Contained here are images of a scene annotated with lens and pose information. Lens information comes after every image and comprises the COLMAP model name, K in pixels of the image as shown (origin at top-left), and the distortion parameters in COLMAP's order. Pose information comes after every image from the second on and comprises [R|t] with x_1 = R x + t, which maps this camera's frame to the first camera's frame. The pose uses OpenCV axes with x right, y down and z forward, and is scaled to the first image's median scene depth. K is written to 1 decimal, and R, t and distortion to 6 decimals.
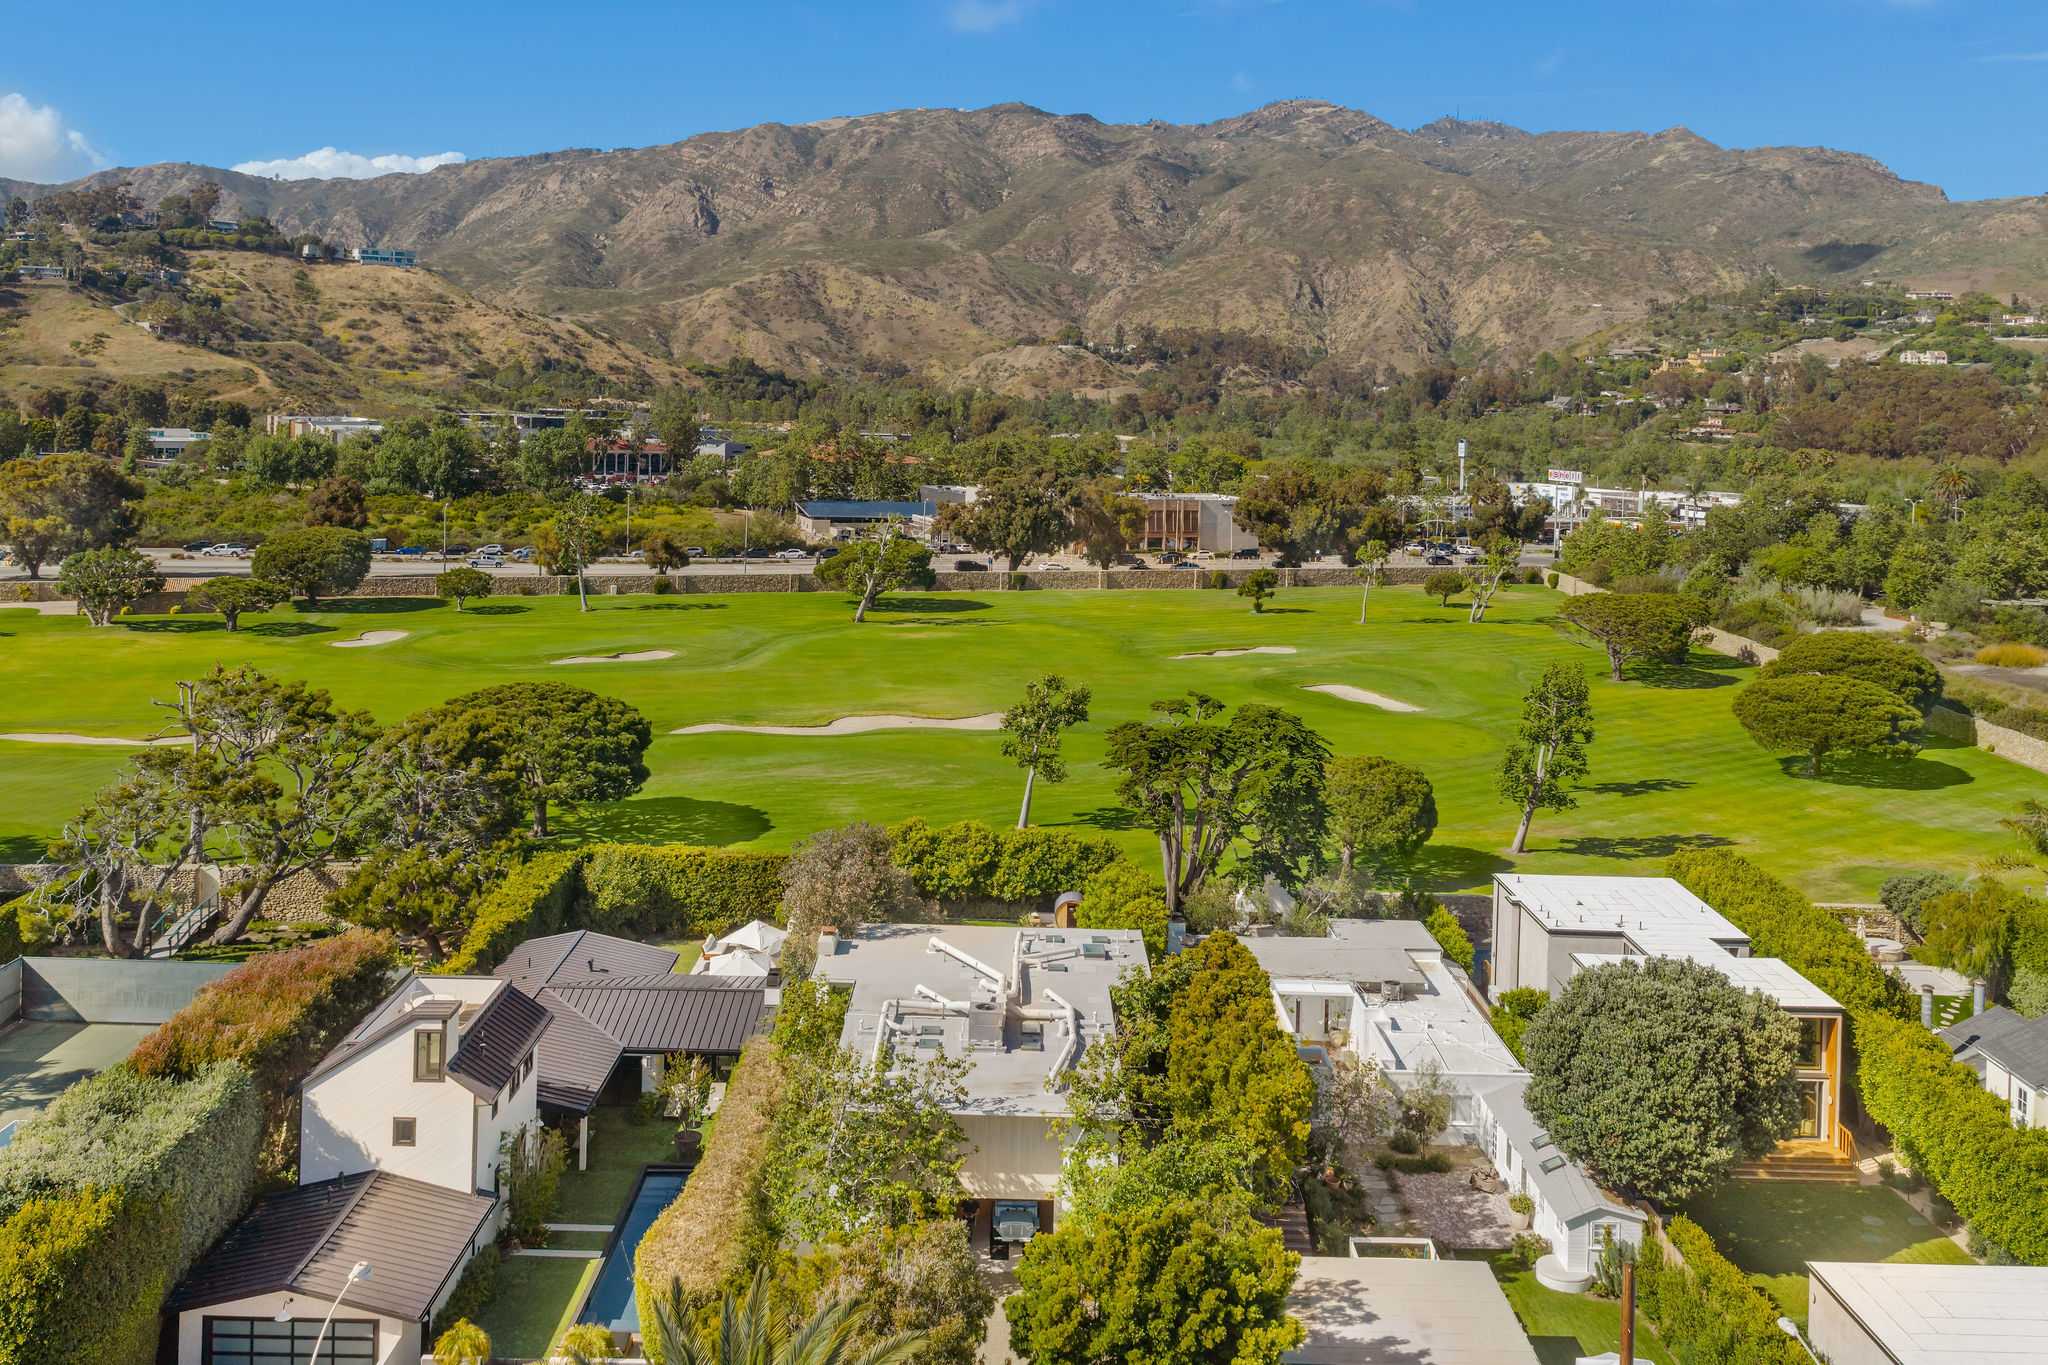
lens RADIAL K [[1688.3, 0, 995.7], [0, 1688.3, 529.6], [0, 0, 1]] dist [-0.005990, -0.007196]
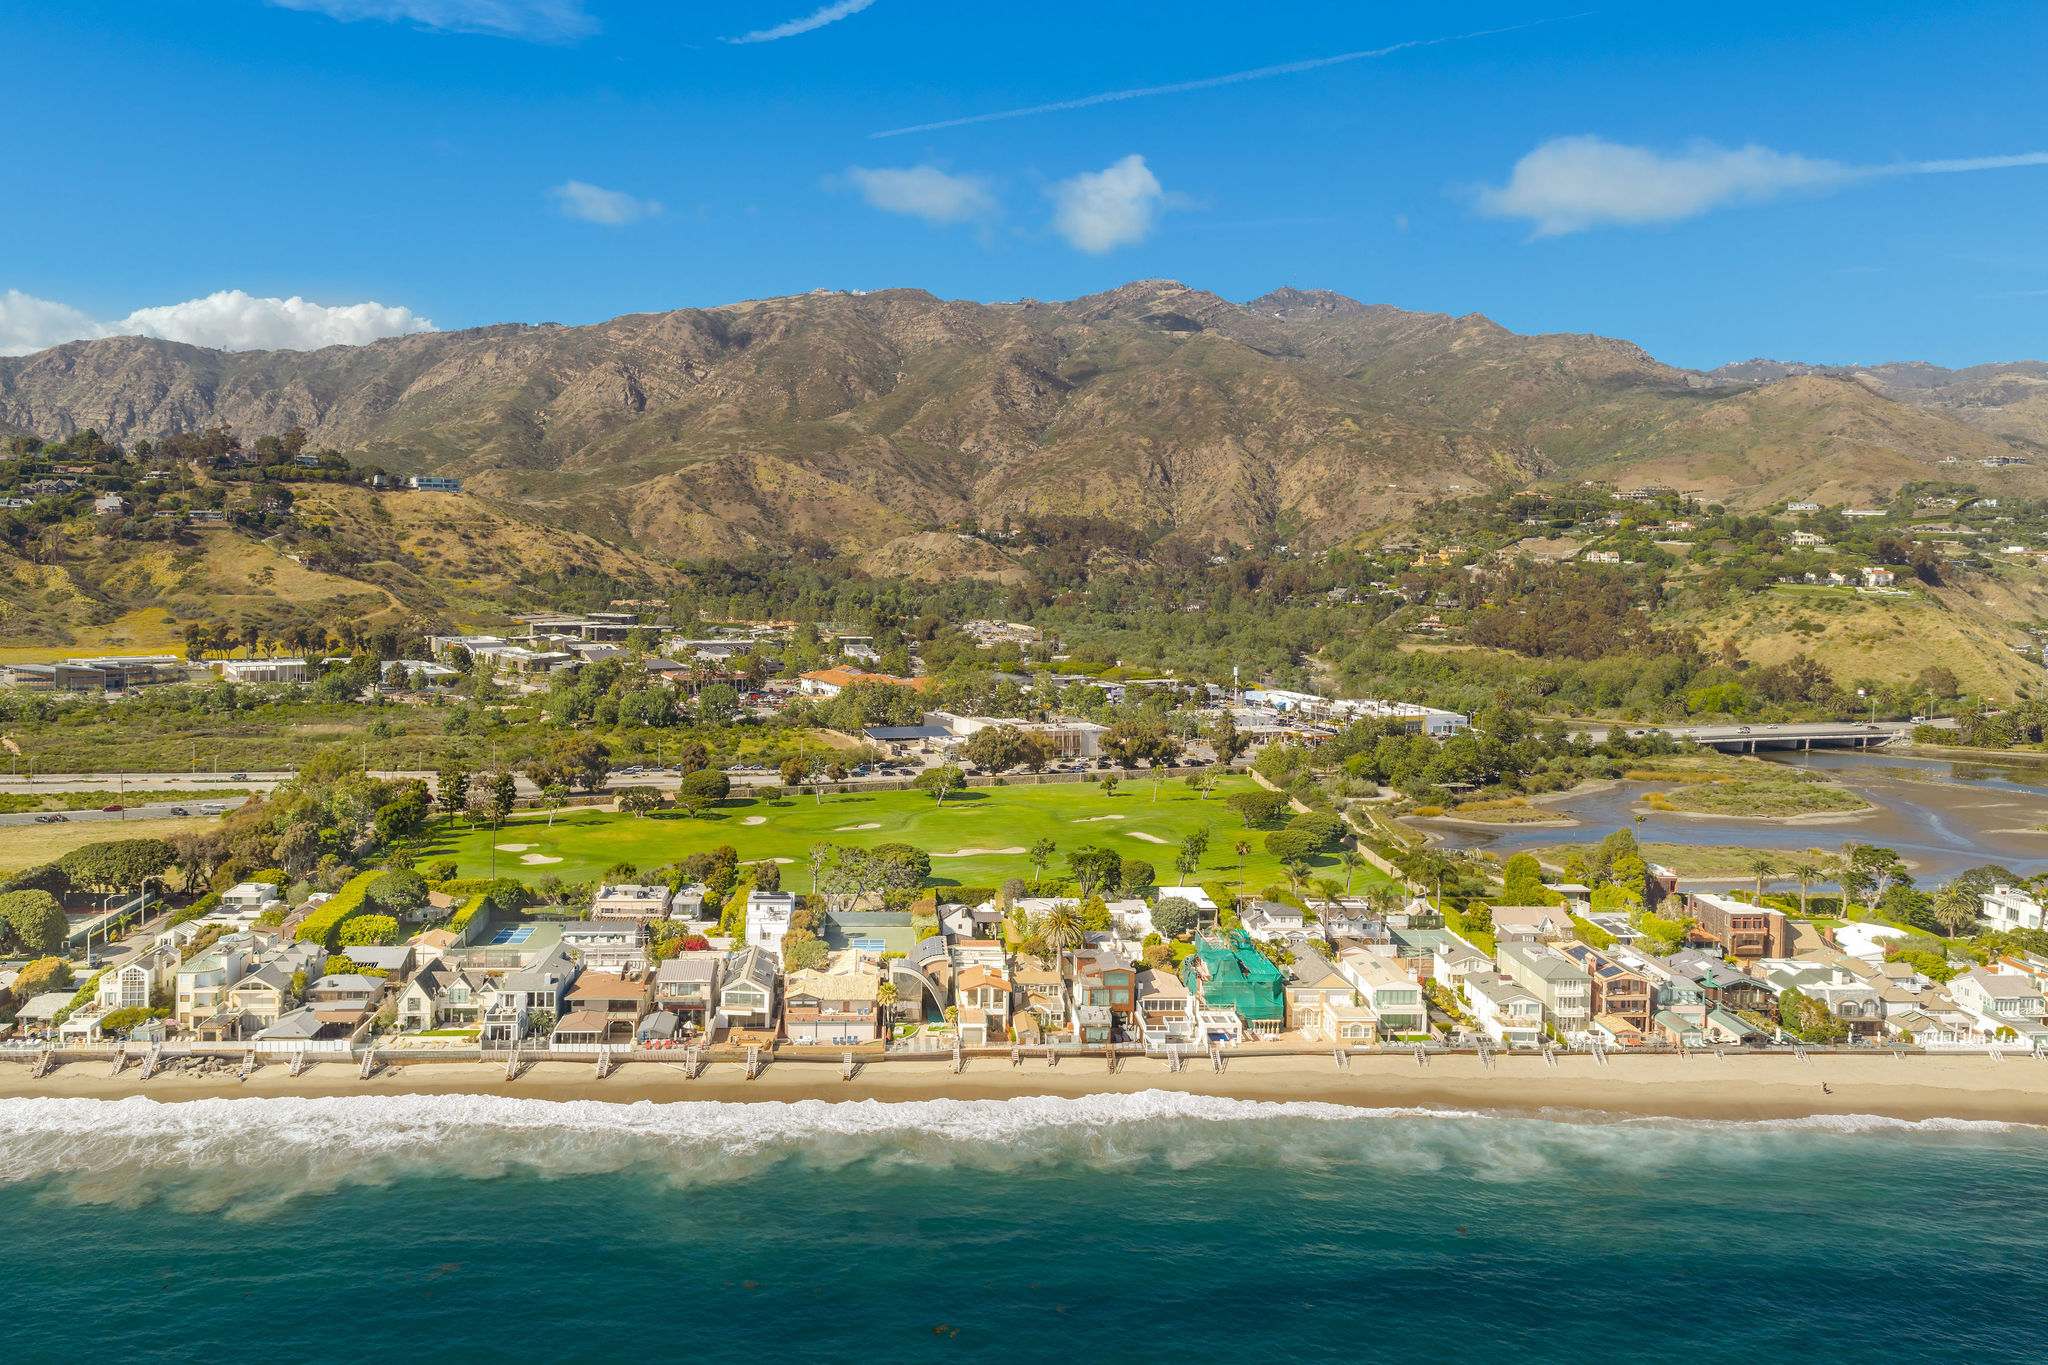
lens RADIAL K [[1667.6, 0, 1024.0], [0, 1667.6, 682.5], [0, 0, 1]] dist [0.001089, -0.005631]
pose [[0.995432, -0.010842, 0.094859, -0.031631], [0.008447, 0.999636, 0.025617, -0.030560], [-0.095102, -0.024698, 0.995161, -0.227231]]
